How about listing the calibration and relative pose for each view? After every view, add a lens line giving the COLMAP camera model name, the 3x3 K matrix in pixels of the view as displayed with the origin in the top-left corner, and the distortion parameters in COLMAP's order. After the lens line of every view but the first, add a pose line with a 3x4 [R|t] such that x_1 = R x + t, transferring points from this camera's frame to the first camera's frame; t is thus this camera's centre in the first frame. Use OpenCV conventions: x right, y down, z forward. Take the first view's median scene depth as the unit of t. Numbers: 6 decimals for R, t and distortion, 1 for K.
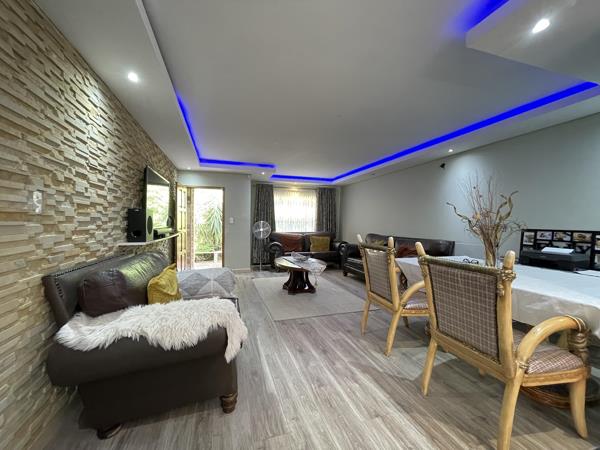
lens RADIAL K [[242.5, 0, 299.4], [0, 242.5, 225.1], [0, 0, 1]] dist [-0.001710, -0.000648]
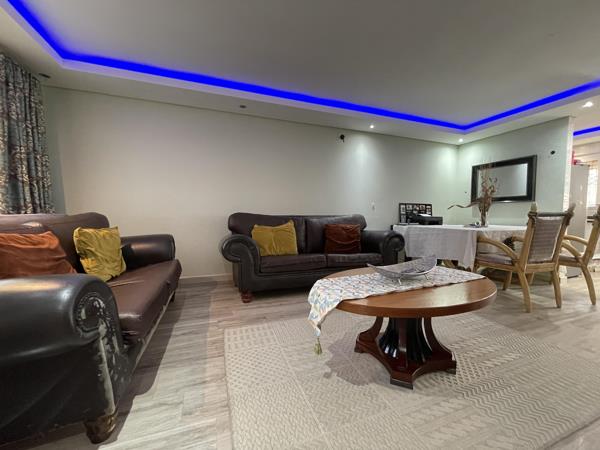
lens RADIAL K [[242.5, 0, 299.4], [0, 242.5, 225.1], [0, 0, 1]] dist [-0.001710, -0.000648]
pose [[-0.042430, -0.058970, 0.997358, -0.375252], [0.004410, 0.998236, 0.059209, 0.043044], [-0.999090, 0.006911, -0.042095, 1.223743]]
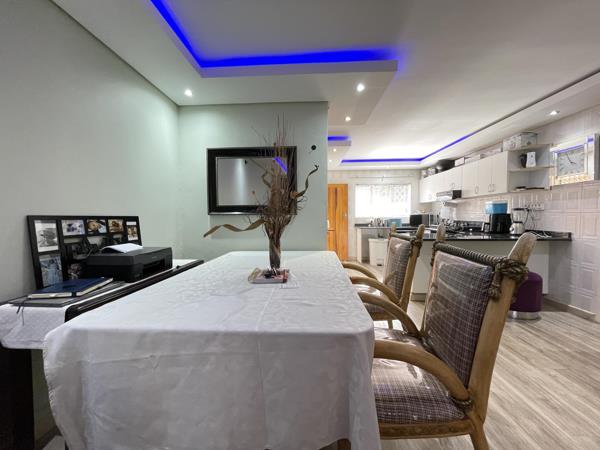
lens RADIAL K [[242.5, 0, 299.4], [0, 242.5, 225.1], [0, 0, 1]] dist [-0.001710, -0.000648]
pose [[-0.937378, -0.011628, 0.348120, 0.262400], [0.005624, 0.998807, 0.048507, 0.010594], [-0.348269, 0.047427, -0.936194, 0.899211]]
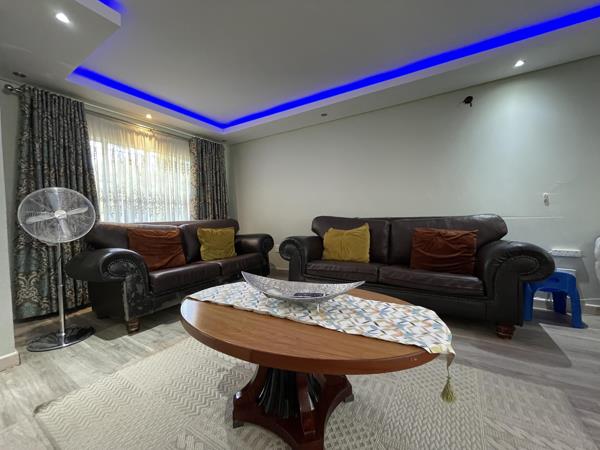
lens RADIAL K [[242.5, 0, 299.4], [0, 242.5, 225.1], [0, 0, 1]] dist [-0.001710, -0.000648]
pose [[0.759595, -0.048125, 0.648614, -0.181797], [0.035546, 0.998840, 0.032482, 0.049606], [-0.649425, -0.001618, 0.760424, 0.811019]]
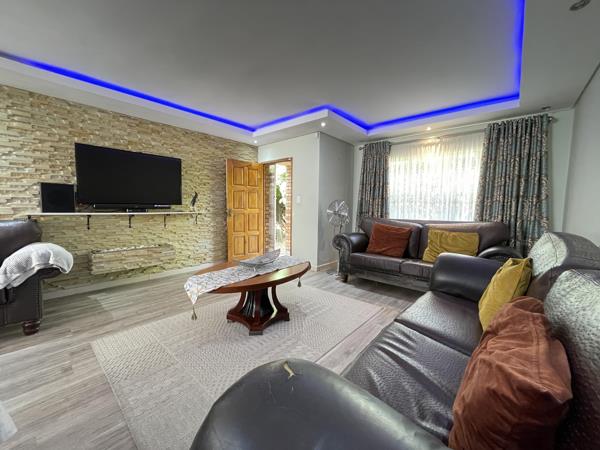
lens RADIAL K [[242.5, 0, 299.4], [0, 242.5, 225.1], [0, 0, 1]] dist [-0.001710, -0.000648]
pose [[0.518109, 0.068142, -0.852596, 0.522622], [-0.020189, 0.997518, 0.067456, 0.016816], [0.855077, -0.017736, 0.518198, 0.830041]]
